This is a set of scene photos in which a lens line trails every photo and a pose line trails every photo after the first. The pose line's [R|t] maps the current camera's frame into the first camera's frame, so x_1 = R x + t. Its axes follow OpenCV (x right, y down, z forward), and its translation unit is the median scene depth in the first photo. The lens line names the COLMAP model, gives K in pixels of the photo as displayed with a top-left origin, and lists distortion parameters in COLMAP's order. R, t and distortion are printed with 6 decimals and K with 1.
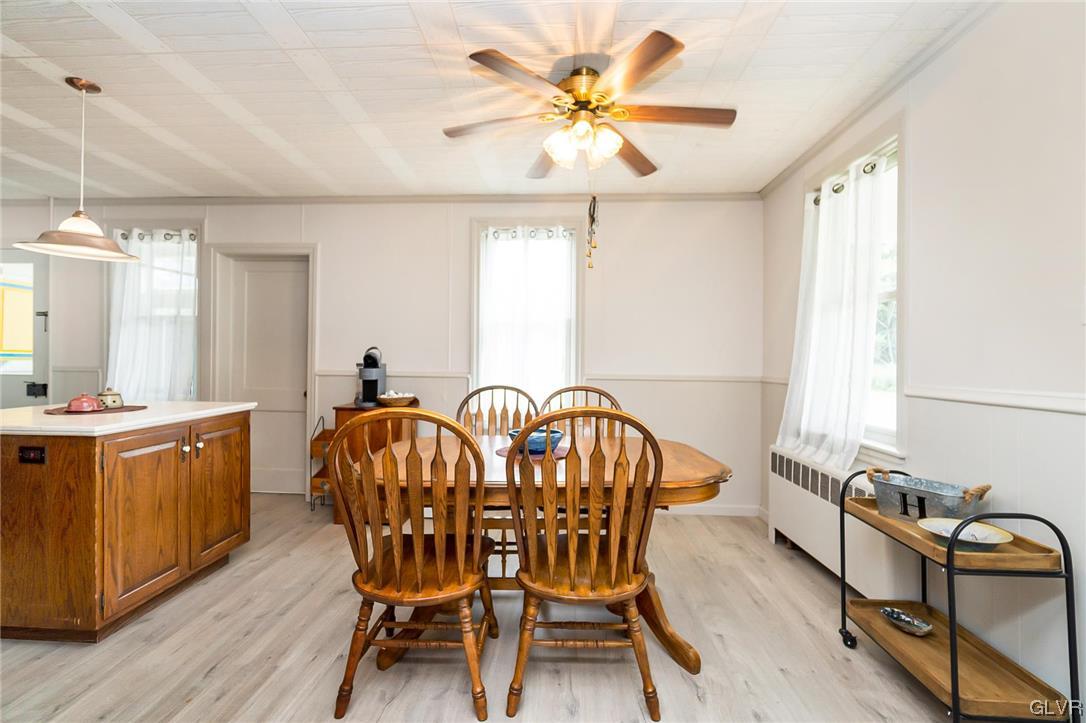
lens RADIAL K [[477.7, 0, 542.7], [0, 477.7, 358.5], [0, 0, 1]] dist [-0.011540, 0.000460]
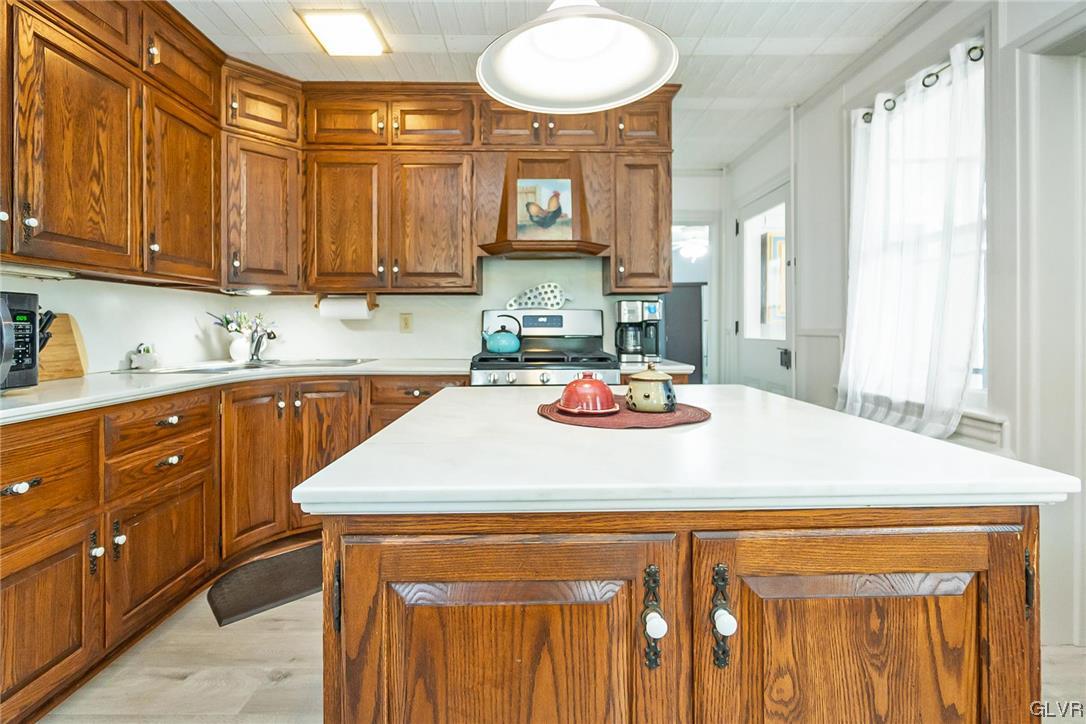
lens RADIAL K [[477.7, 0, 533.0], [0, 477.7, 329.7], [0, 0, 1]] dist [-0.011540, 0.000460]
pose [[0.043413, -0.008654, -0.999020, -0.290971], [0.009226, 0.999923, -0.008261, 0.019666], [0.999015, -0.008858, 0.043490, 0.540534]]
